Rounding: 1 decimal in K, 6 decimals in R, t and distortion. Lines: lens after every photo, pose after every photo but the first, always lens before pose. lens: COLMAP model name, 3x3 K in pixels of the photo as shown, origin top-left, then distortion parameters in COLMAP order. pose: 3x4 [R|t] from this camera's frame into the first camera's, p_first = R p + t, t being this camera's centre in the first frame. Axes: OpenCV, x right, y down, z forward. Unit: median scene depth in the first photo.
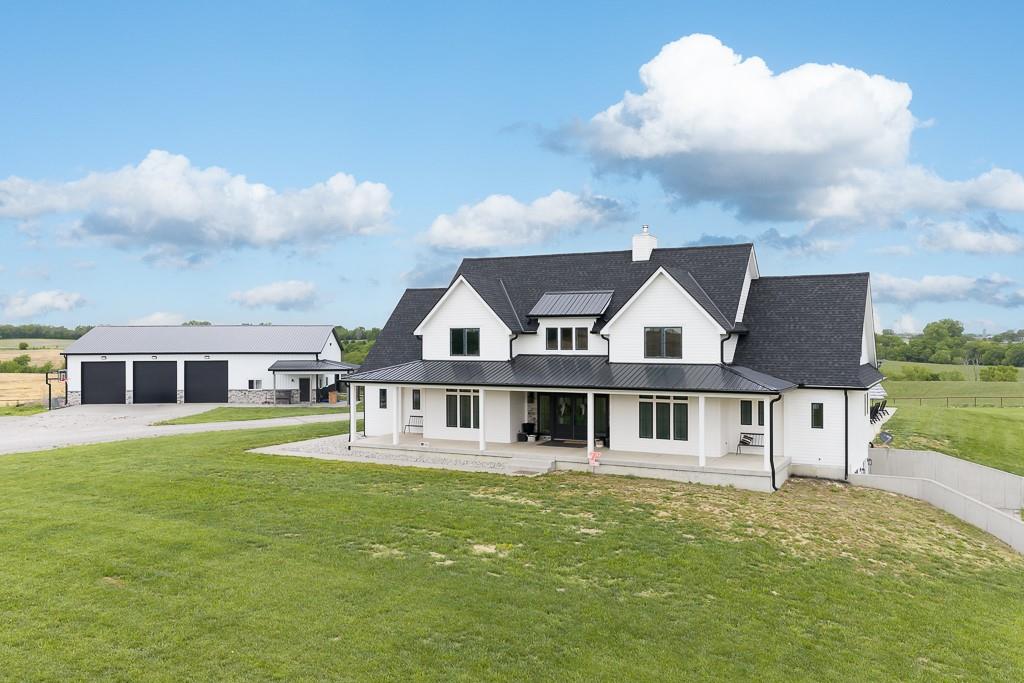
lens RADIAL K [[859.7, 0, 512.0], [0, 859.7, 341.5], [0, 0, 1]] dist [0.003511, -0.000943]
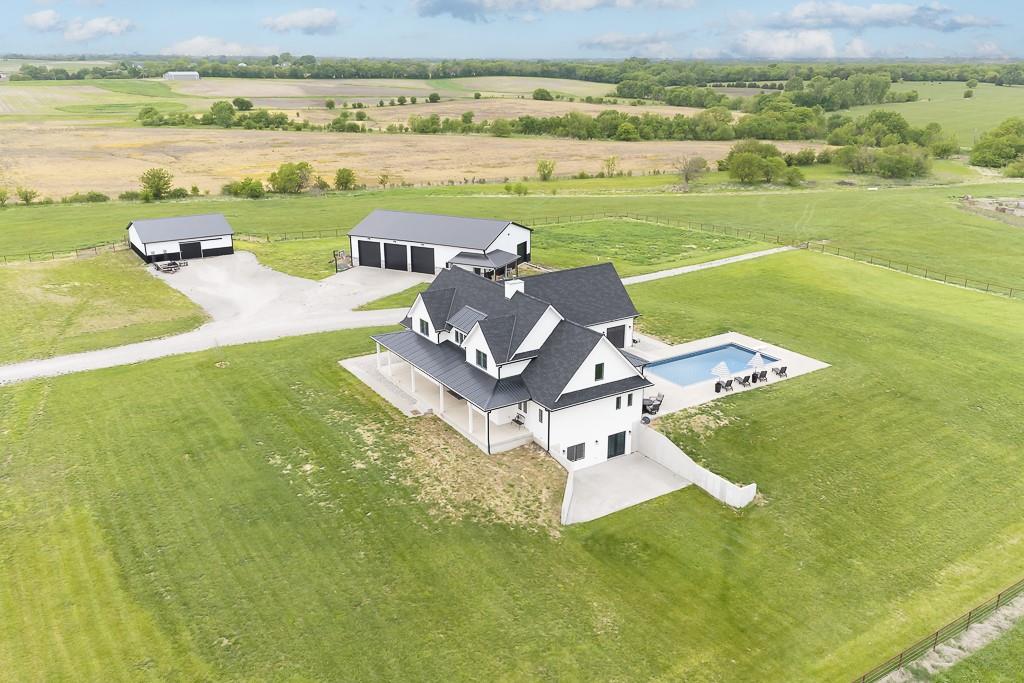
lens RADIAL K [[828.3, 0, 512.0], [0, 828.3, 341.5], [0, 0, 1]] dist [0.027634, -0.007377]
pose [[0.875295, 0.160555, -0.456158, 0.501937], [-0.012034, 0.950216, 0.311359, -0.286498], [0.483439, -0.267042, 0.833651, -0.219814]]
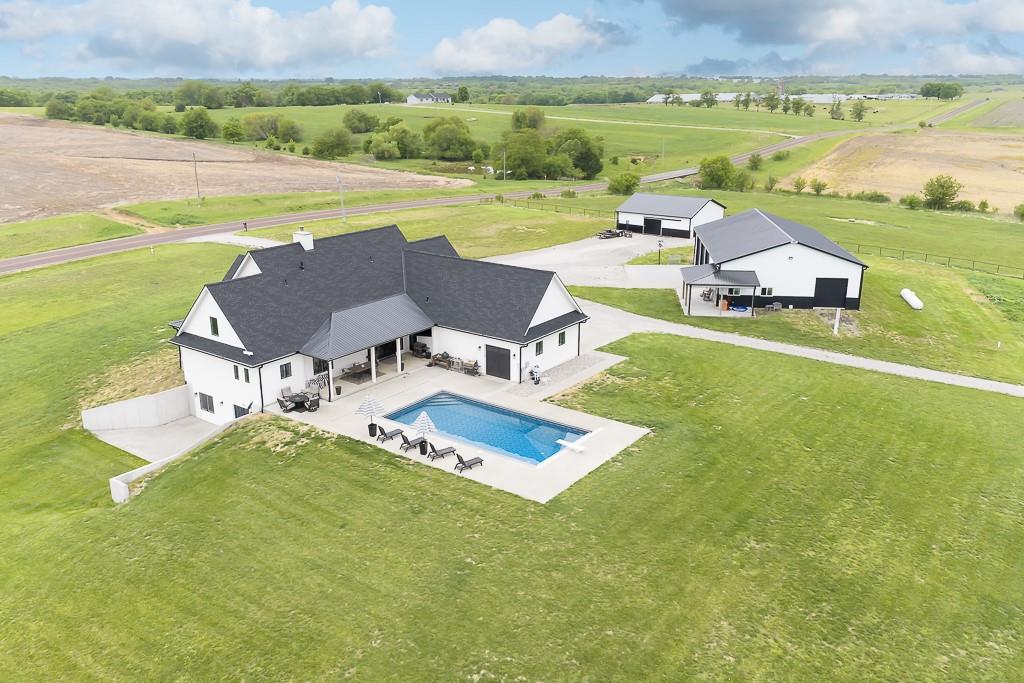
lens RADIAL K [[828.3, 0, 512.0], [0, 828.3, 341.5], [0, 0, 1]] dist [0.027634, -0.007377]
pose [[-0.132210, 0.301662, -0.944204, 0.898979], [-0.012330, 0.951991, 0.305877, -0.228563], [0.991145, 0.052082, -0.122143, 0.860535]]
